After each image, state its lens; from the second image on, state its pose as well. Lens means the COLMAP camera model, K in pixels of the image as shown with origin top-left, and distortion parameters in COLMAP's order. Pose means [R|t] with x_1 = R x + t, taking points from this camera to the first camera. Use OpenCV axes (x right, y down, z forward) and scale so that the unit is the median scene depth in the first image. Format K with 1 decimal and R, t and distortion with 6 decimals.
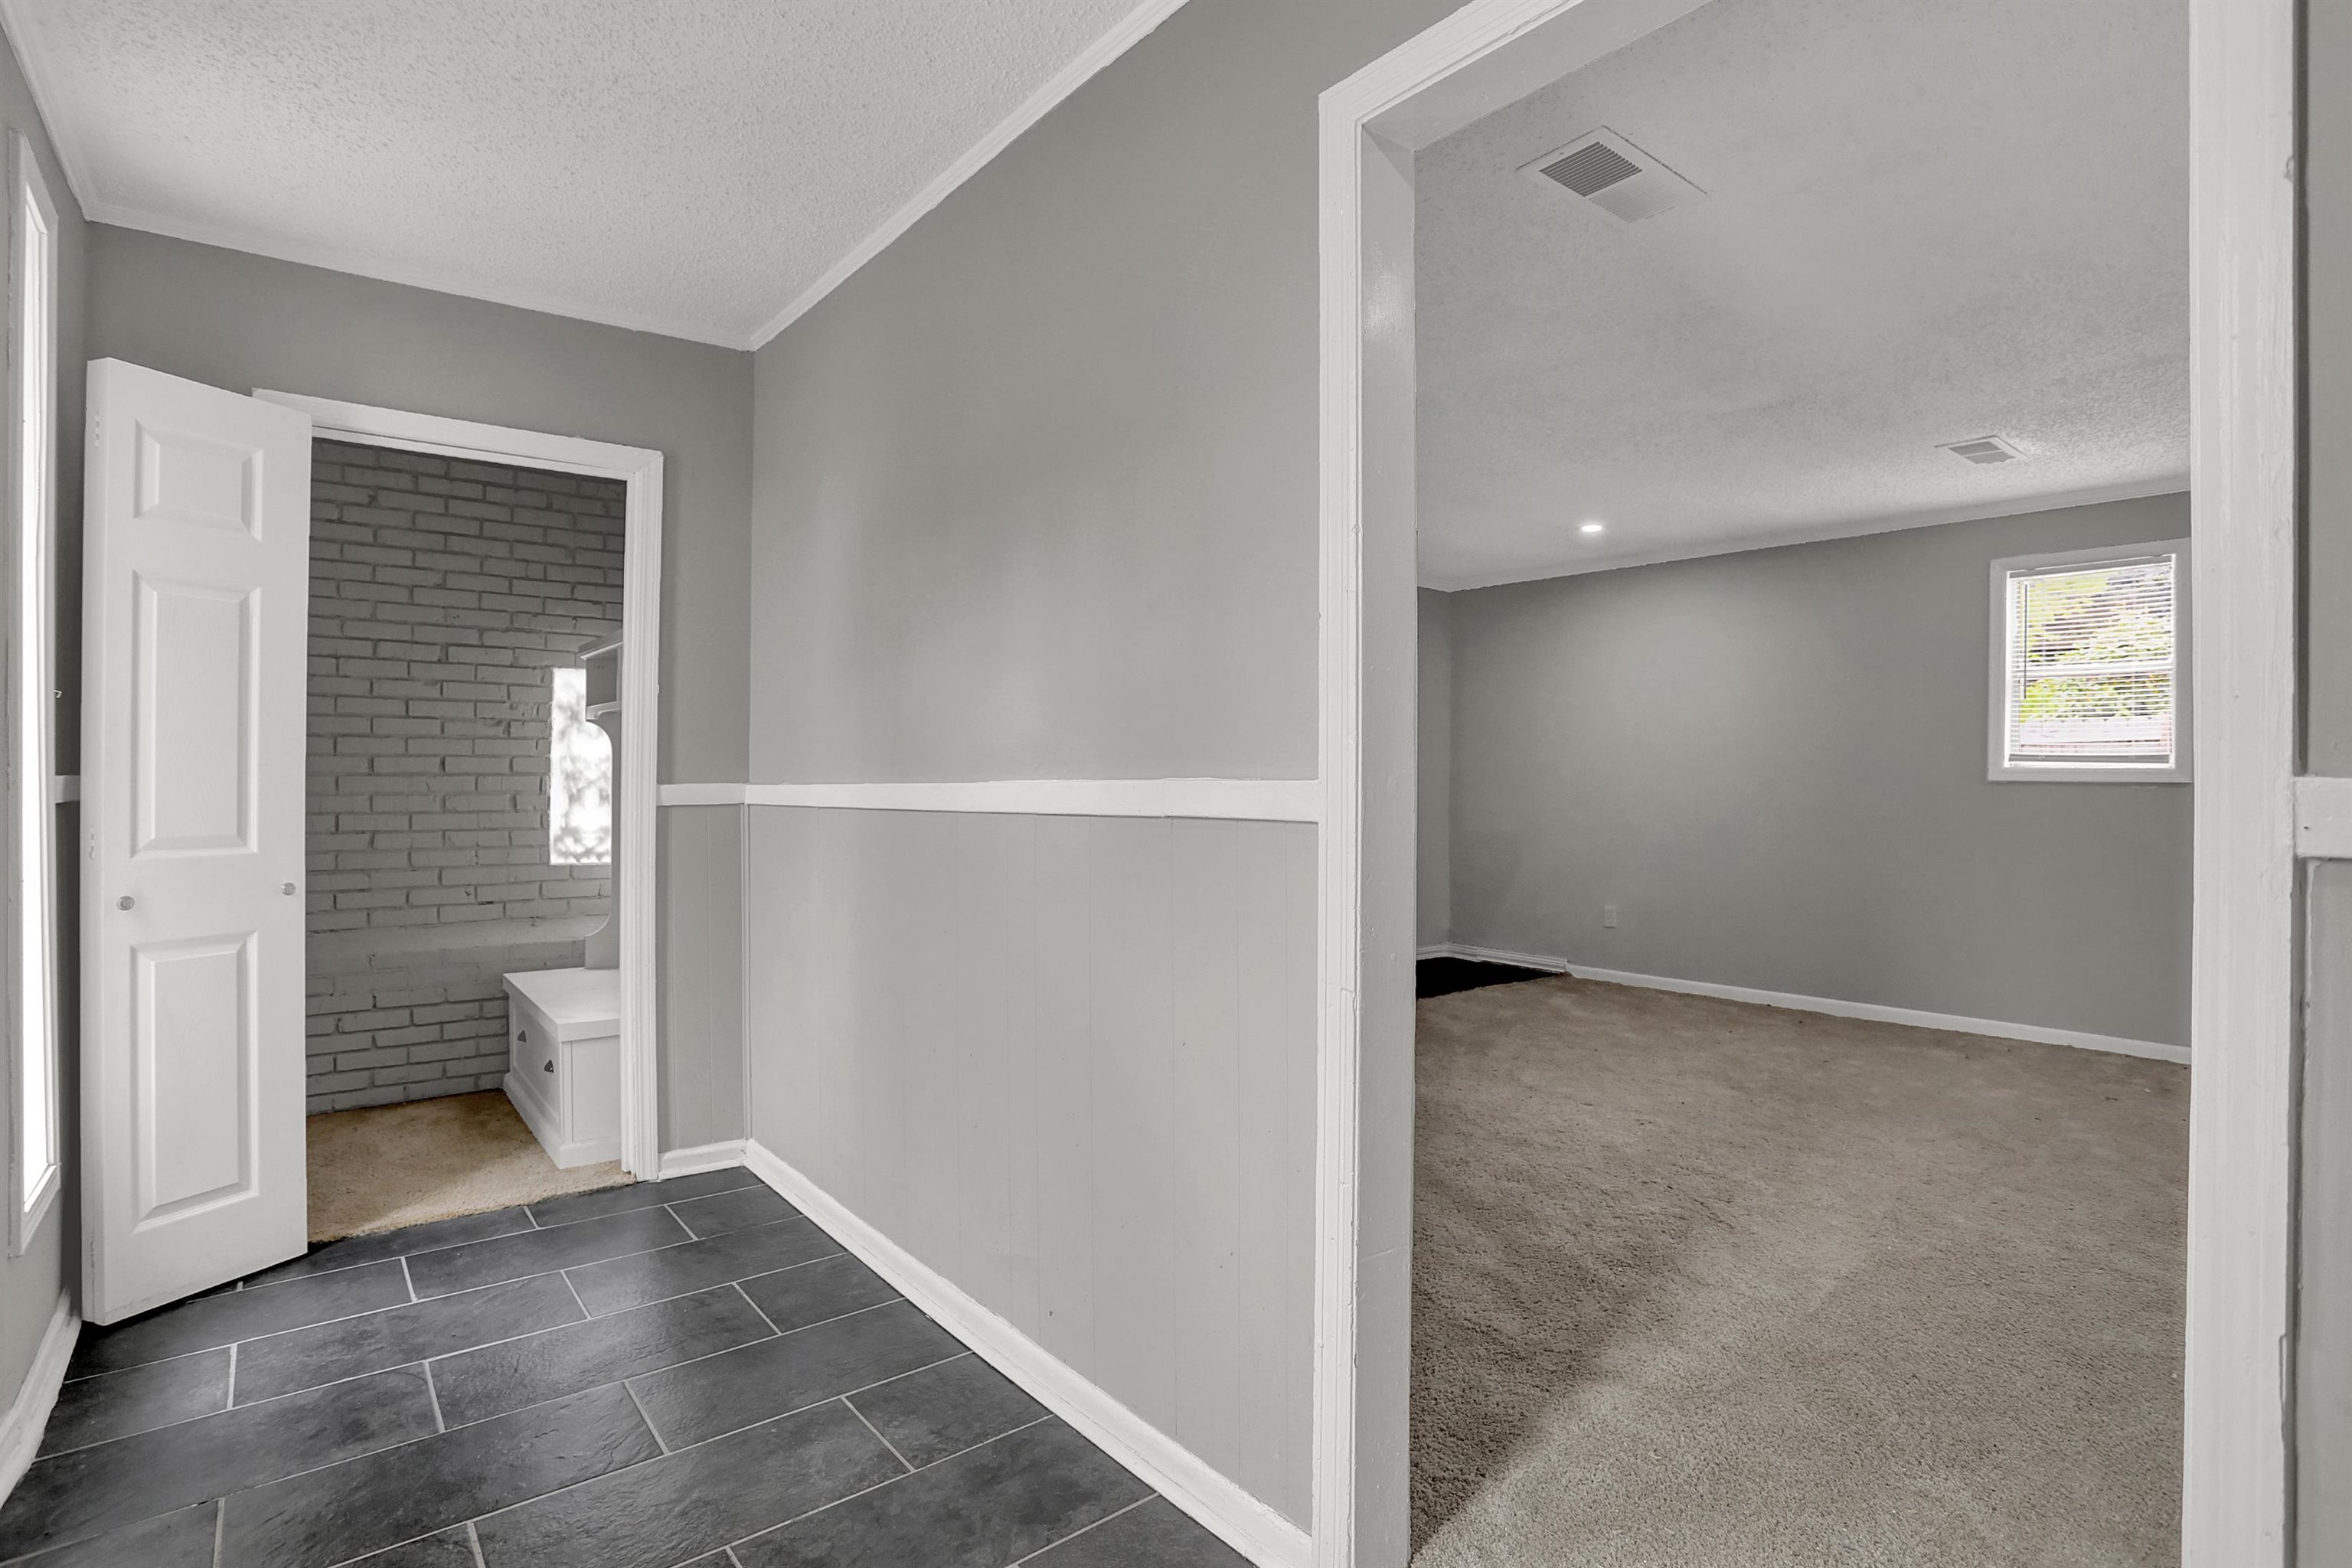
lens RADIAL K [[1159.0, 0, 1182.2], [0, 1159.0, 786.3], [0, 0, 1]] dist [-0.074888, 0.034086]
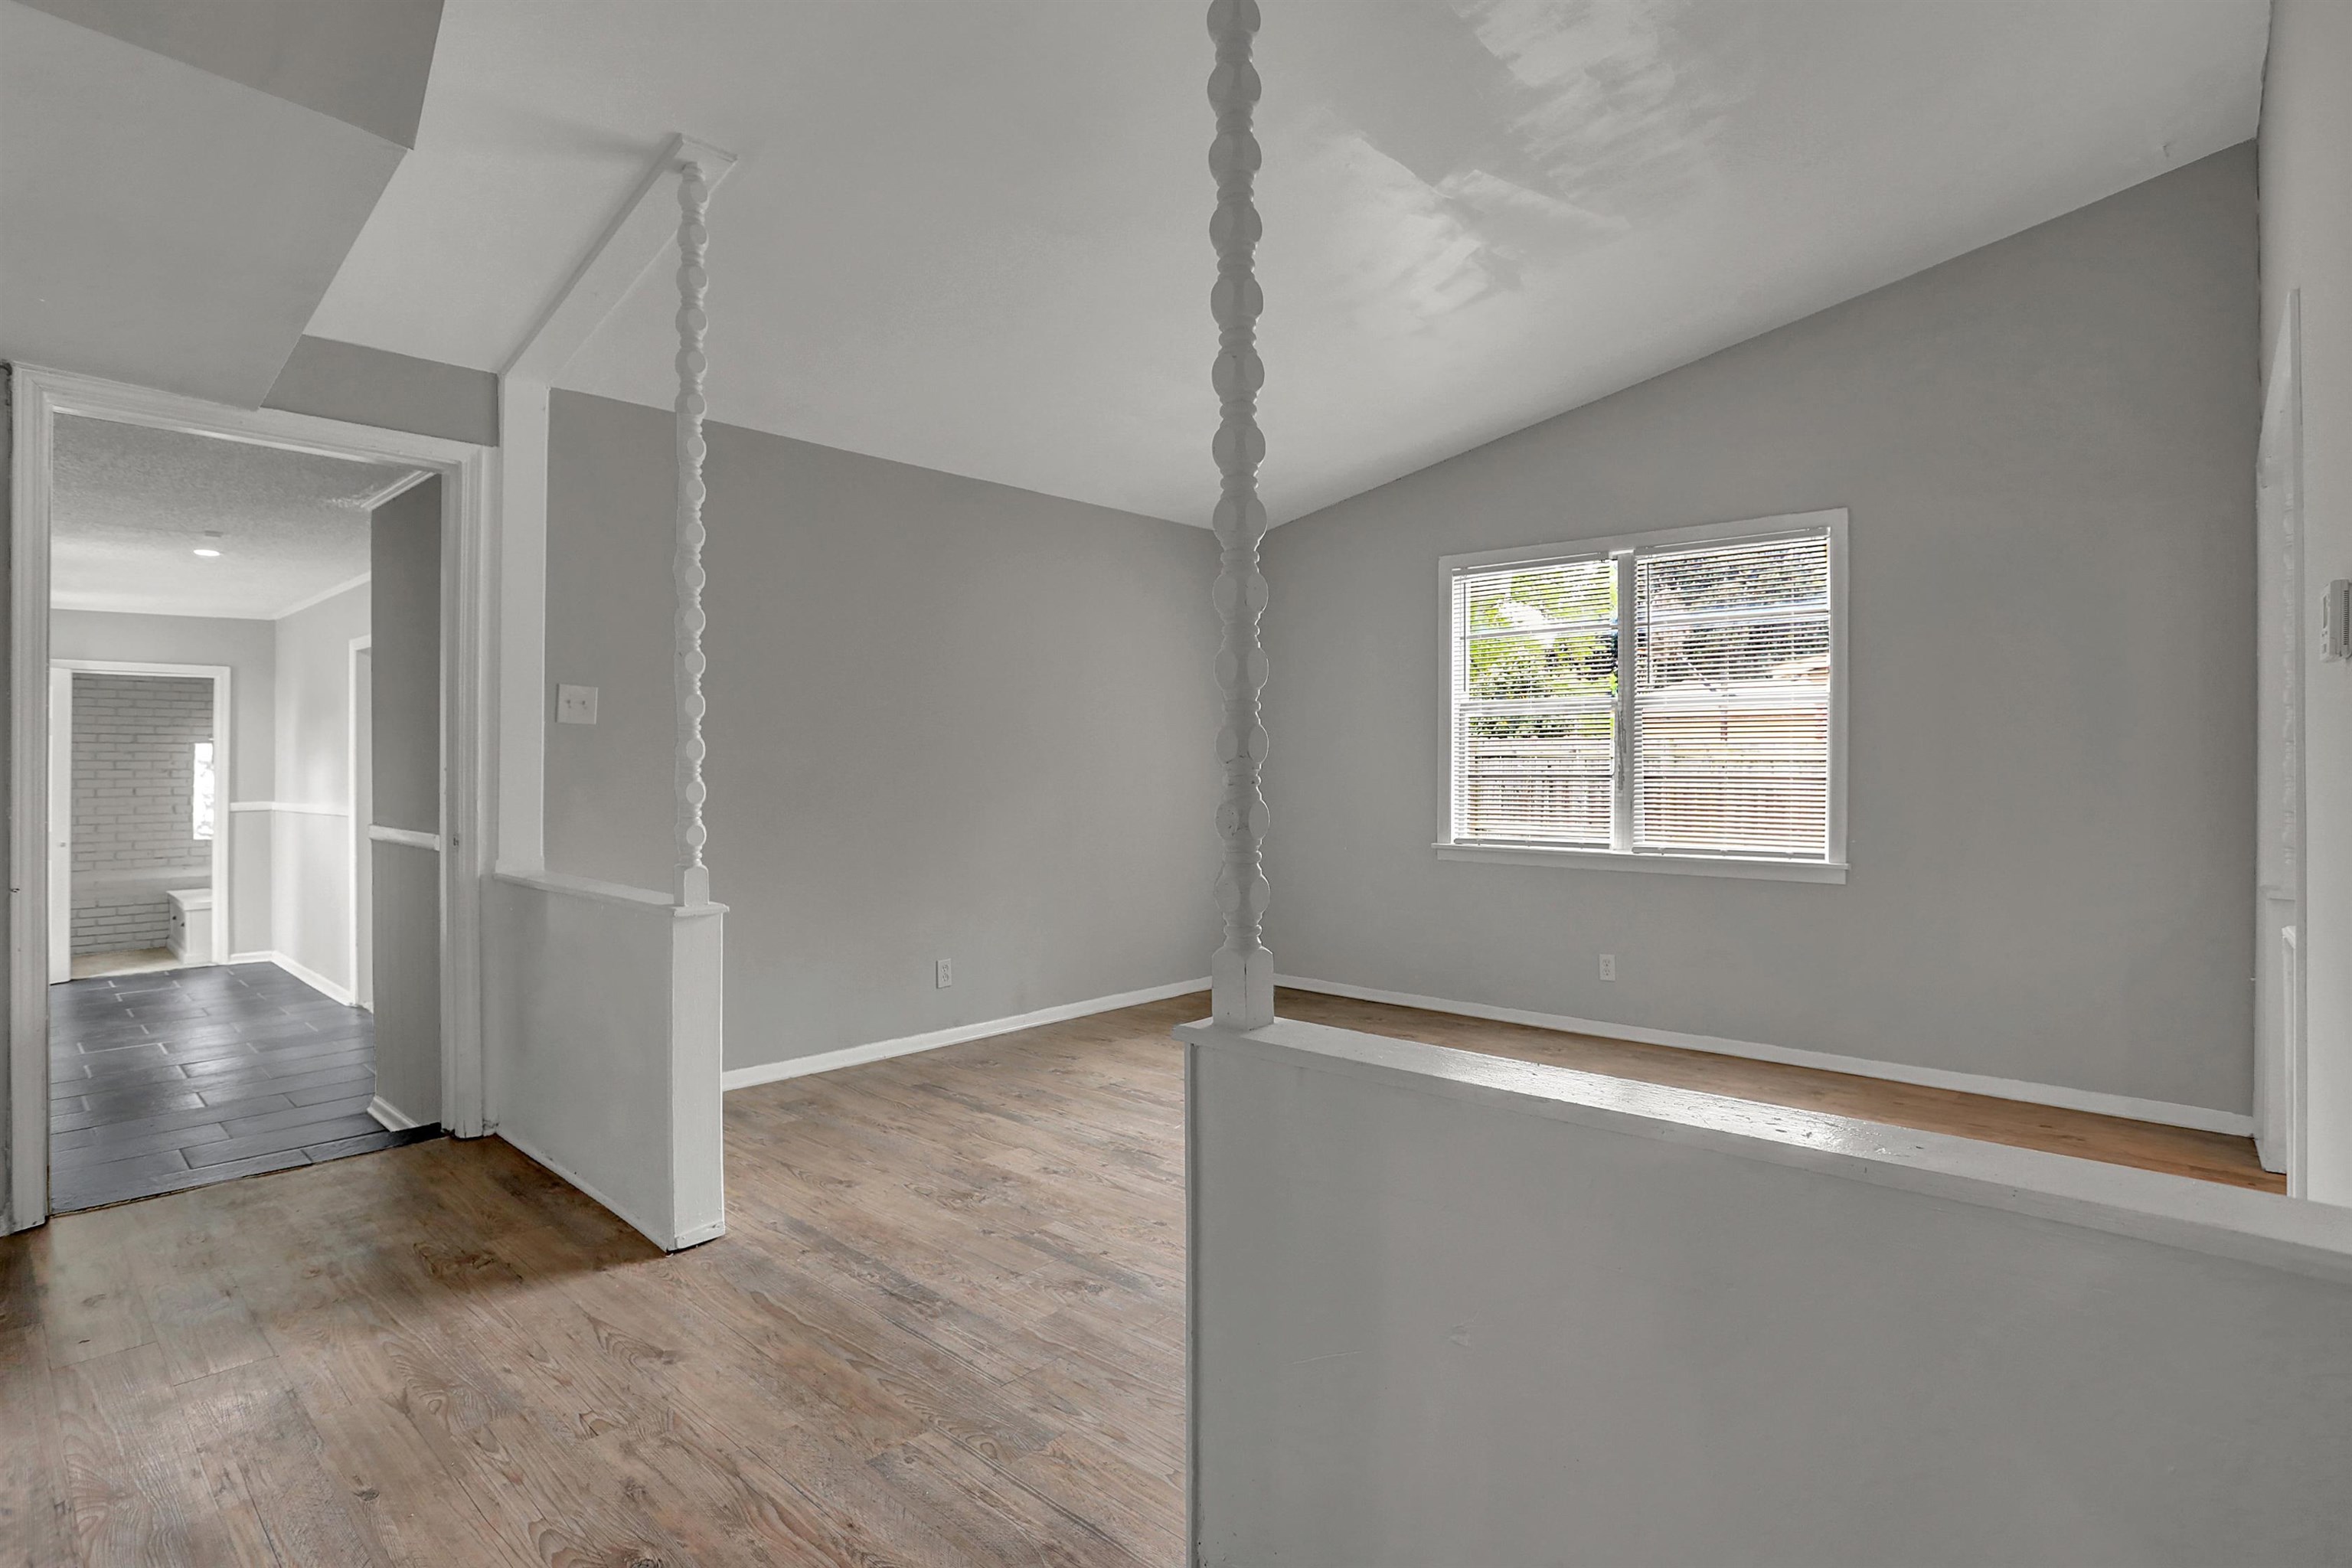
lens RADIAL K [[1169.5, 0, 1178.9], [0, 1169.5, 767.0], [0, 0, 1]] dist [-0.068808, 0.030384]
pose [[0.990331, -0.008495, 0.138462, 0.983999], [0.009234, 0.999946, -0.004697, -0.037897], [-0.138415, 0.005930, 0.990357, -1.349867]]
